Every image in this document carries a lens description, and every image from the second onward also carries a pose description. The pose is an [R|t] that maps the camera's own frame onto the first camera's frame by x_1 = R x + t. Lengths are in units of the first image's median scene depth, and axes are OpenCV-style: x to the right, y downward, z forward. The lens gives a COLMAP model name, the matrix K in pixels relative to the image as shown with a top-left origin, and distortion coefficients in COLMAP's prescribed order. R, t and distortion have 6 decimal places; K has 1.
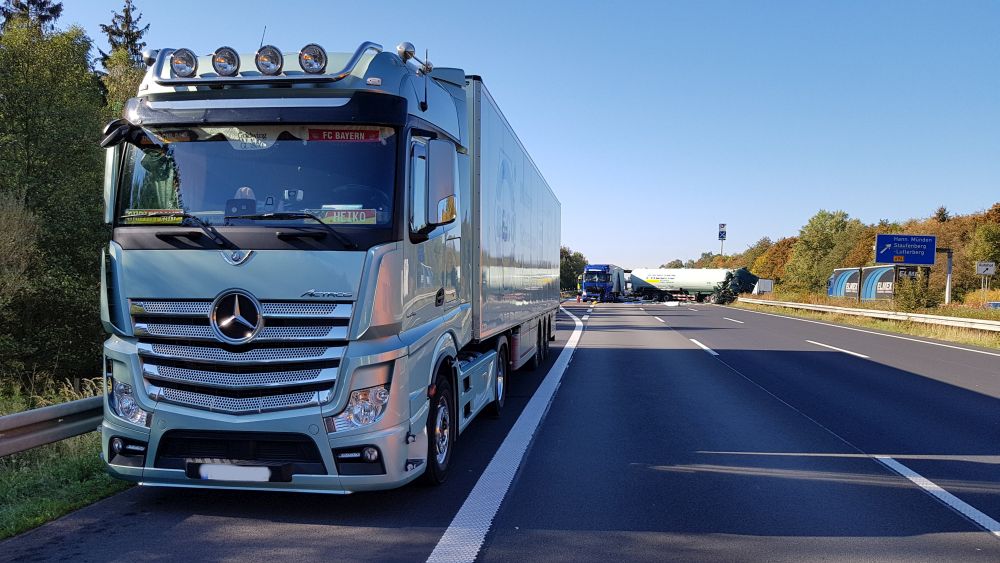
lens RADIAL K [[769.4, 0, 498.8], [0, 769.4, 272.8], [0, 0, 1]] dist [0.081963, -0.154084]
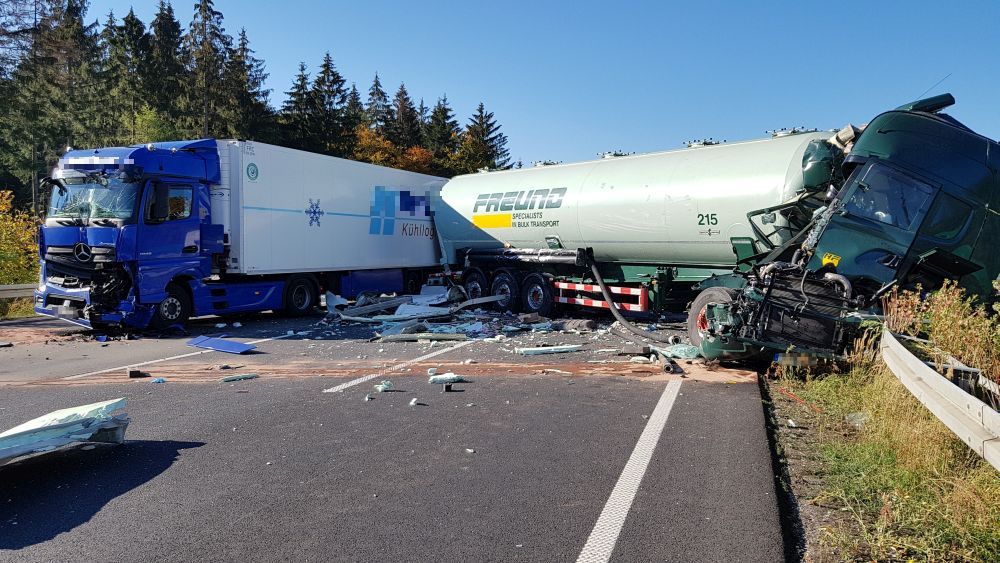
lens RADIAL K [[771.0, 0, 504.6], [0, 771.0, 294.5], [0, 0, 1]] dist [0.093945, -0.161580]
pose [[0.989190, -0.004371, -0.146573, 0.244556], [0.015189, 0.997233, 0.072771, 0.016303], [0.145849, -0.074210, 0.986520, 0.795046]]
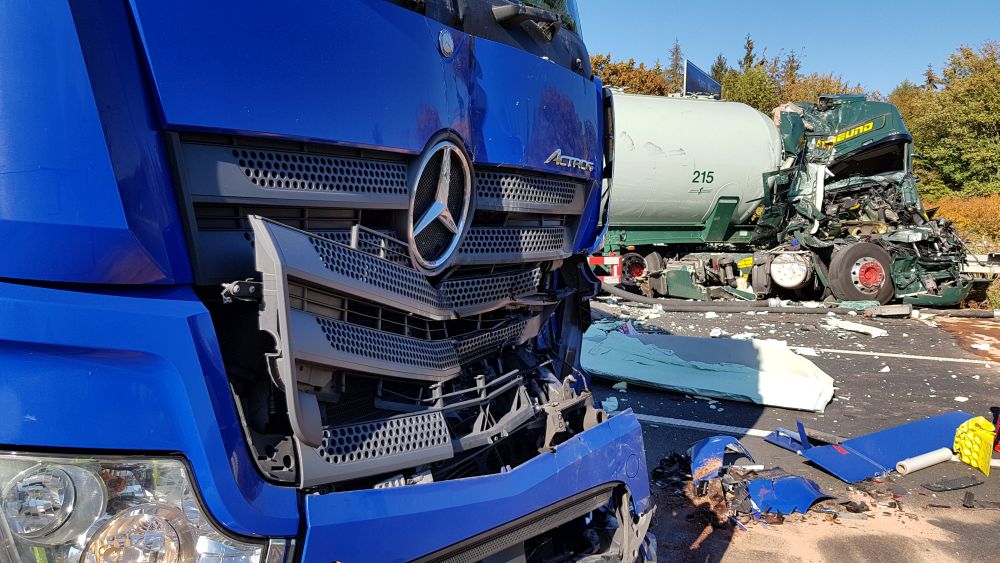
lens RADIAL K [[771.0, 0, 504.6], [0, 771.0, 294.5], [0, 0, 1]] dist [0.093945, -0.161580]
pose [[0.354331, -0.109855, 0.928645, 0.095252], [-0.009260, 0.992615, 0.120956, 0.018053], [-0.935074, -0.051458, 0.350697, 0.952112]]
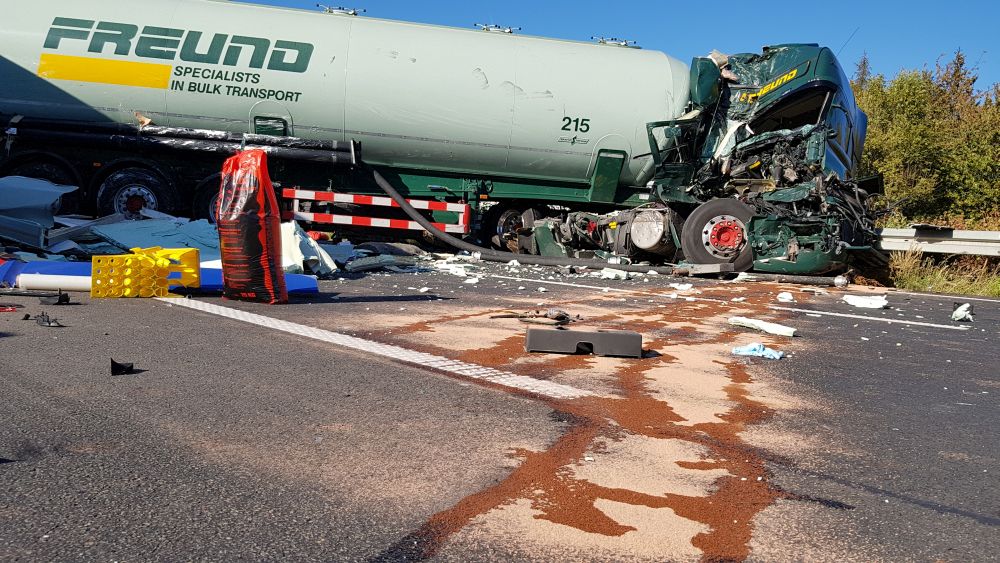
lens RADIAL K [[771.0, 0, 504.6], [0, 771.0, 294.5], [0, 0, 1]] dist [0.093945, -0.161580]
pose [[0.597027, -0.035796, 0.801422, 0.137625], [-0.067613, 0.993204, 0.094731, 0.031778], [-0.799367, -0.110743, 0.590549, 0.892468]]
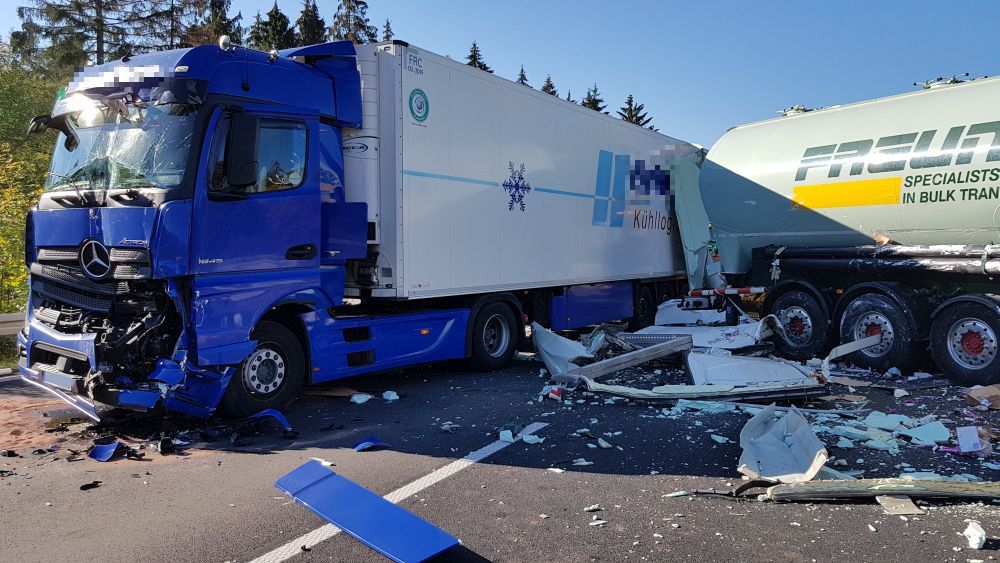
lens RADIAL K [[774.0, 0, 500.0], [0, 774.0, 281.5], [0, 0, 1]] dist [0.108663, -0.168539]
pose [[0.948234, -0.008265, -0.317466, 0.193224], [0.024709, 0.998551, 0.047806, 0.017659], [0.316611, -0.053175, 0.947064, 0.890696]]
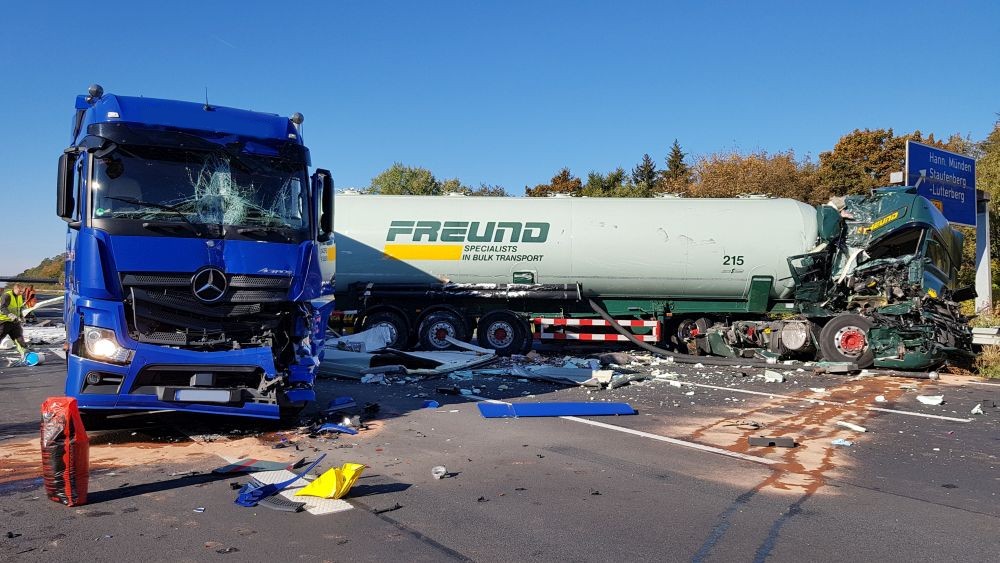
lens RADIAL K [[769.4, 0, 498.8], [0, 769.4, 272.8], [0, 0, 1]] dist [0.081963, -0.154084]
pose [[0.734291, 0.003717, 0.678824, 0.078471], [-0.005101, 0.999987, 0.000043, 0.016474], [-0.678815, -0.003494, 0.734301, 0.862800]]
